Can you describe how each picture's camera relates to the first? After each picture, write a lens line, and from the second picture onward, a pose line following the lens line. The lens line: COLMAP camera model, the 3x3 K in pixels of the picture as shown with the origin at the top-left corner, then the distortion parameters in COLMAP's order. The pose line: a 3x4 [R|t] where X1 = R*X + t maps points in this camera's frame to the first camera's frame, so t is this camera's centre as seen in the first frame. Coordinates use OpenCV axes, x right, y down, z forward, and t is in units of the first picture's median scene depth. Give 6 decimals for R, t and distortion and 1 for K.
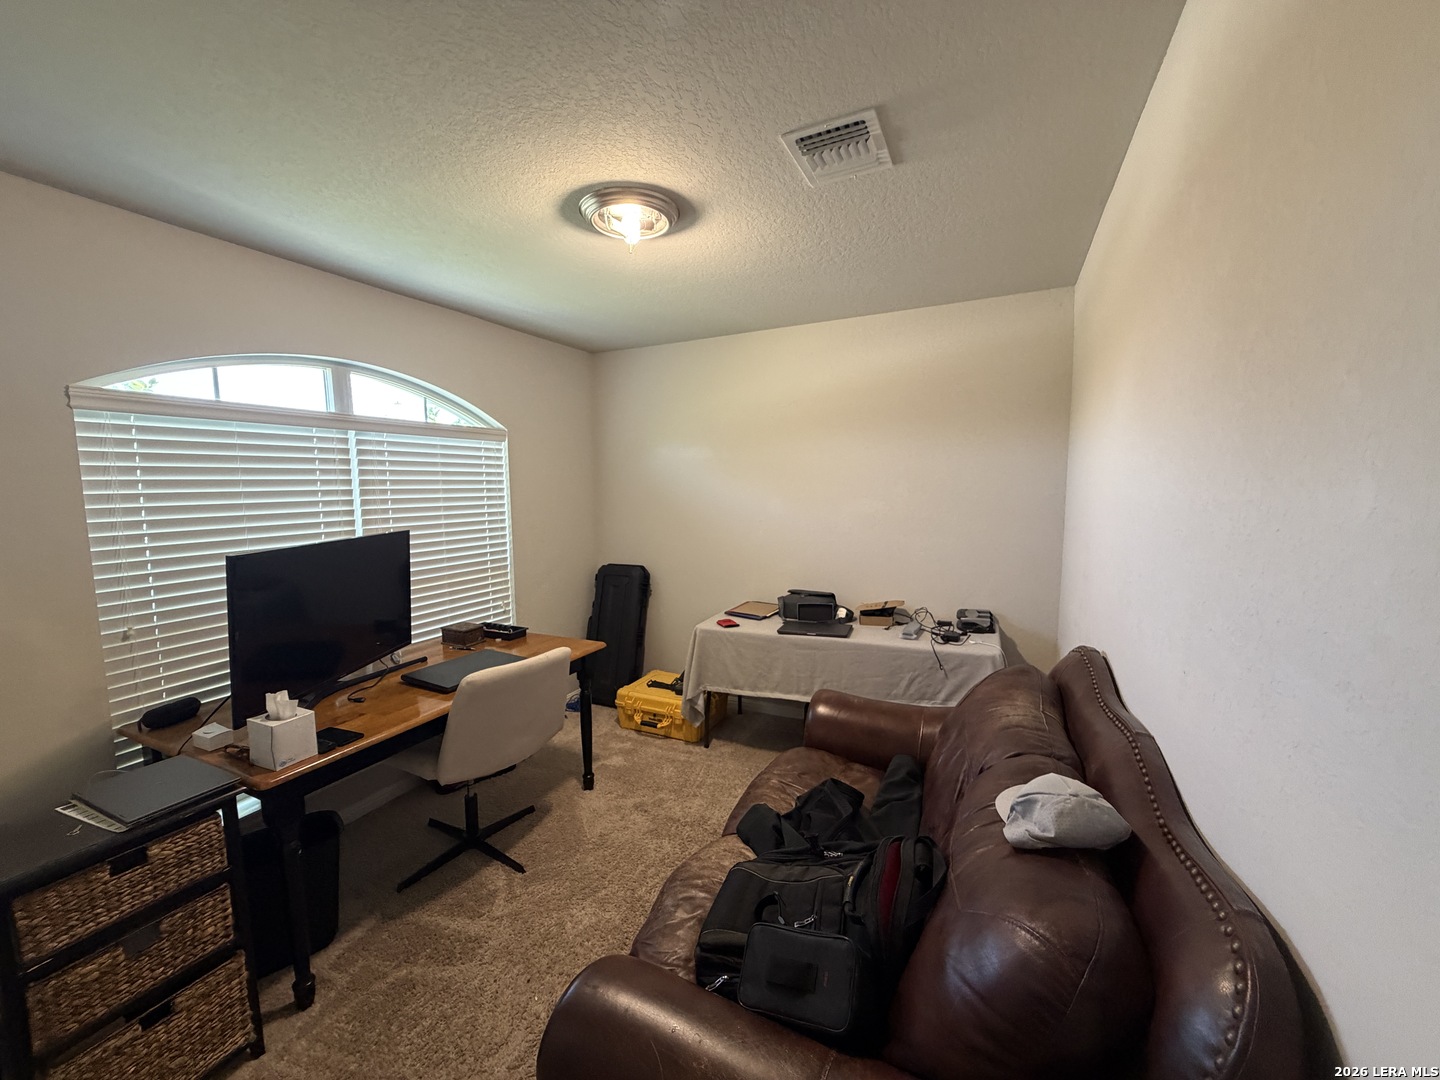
lens RADIAL K [[573.6, 0, 719.4], [0, 573.6, 539.3], [0, 0, 1]] dist [-0.002044, 0.000243]
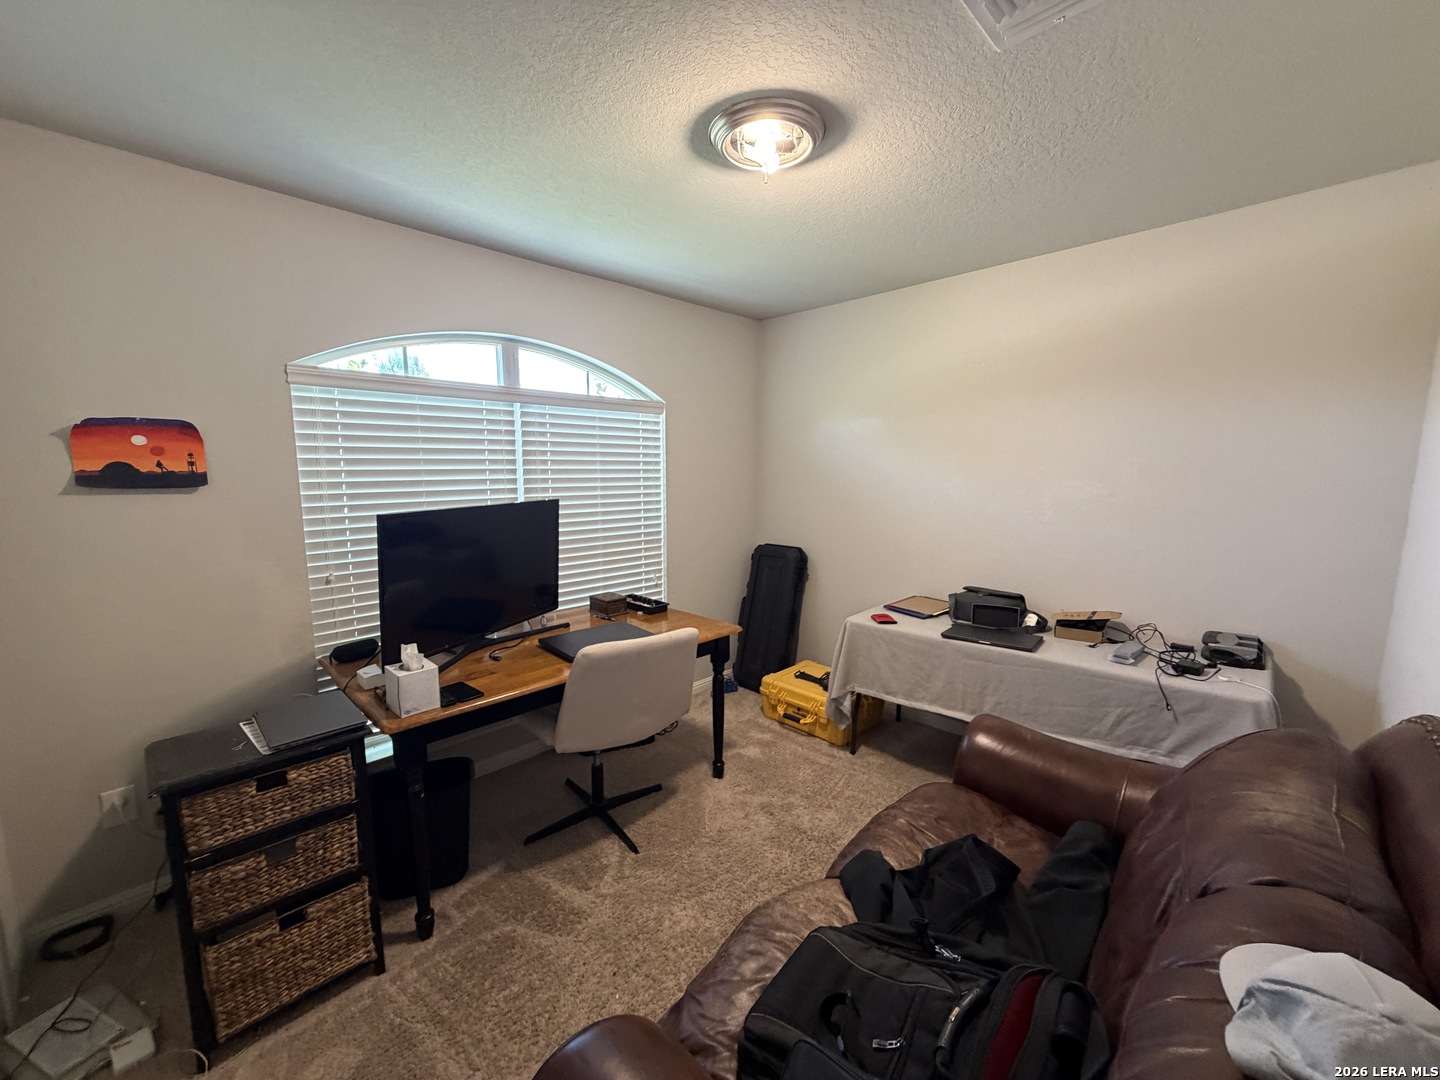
lens RADIAL K [[573.6, 0, 719.1], [0, 573.6, 540.4], [0, 0, 1]] dist [-0.002044, 0.000243]
pose [[0.944257, 0.055003, -0.324582, 0.089462], [-0.044123, 0.998193, 0.040789, 0.004159], [0.326239, -0.024194, 0.944978, 0.154411]]
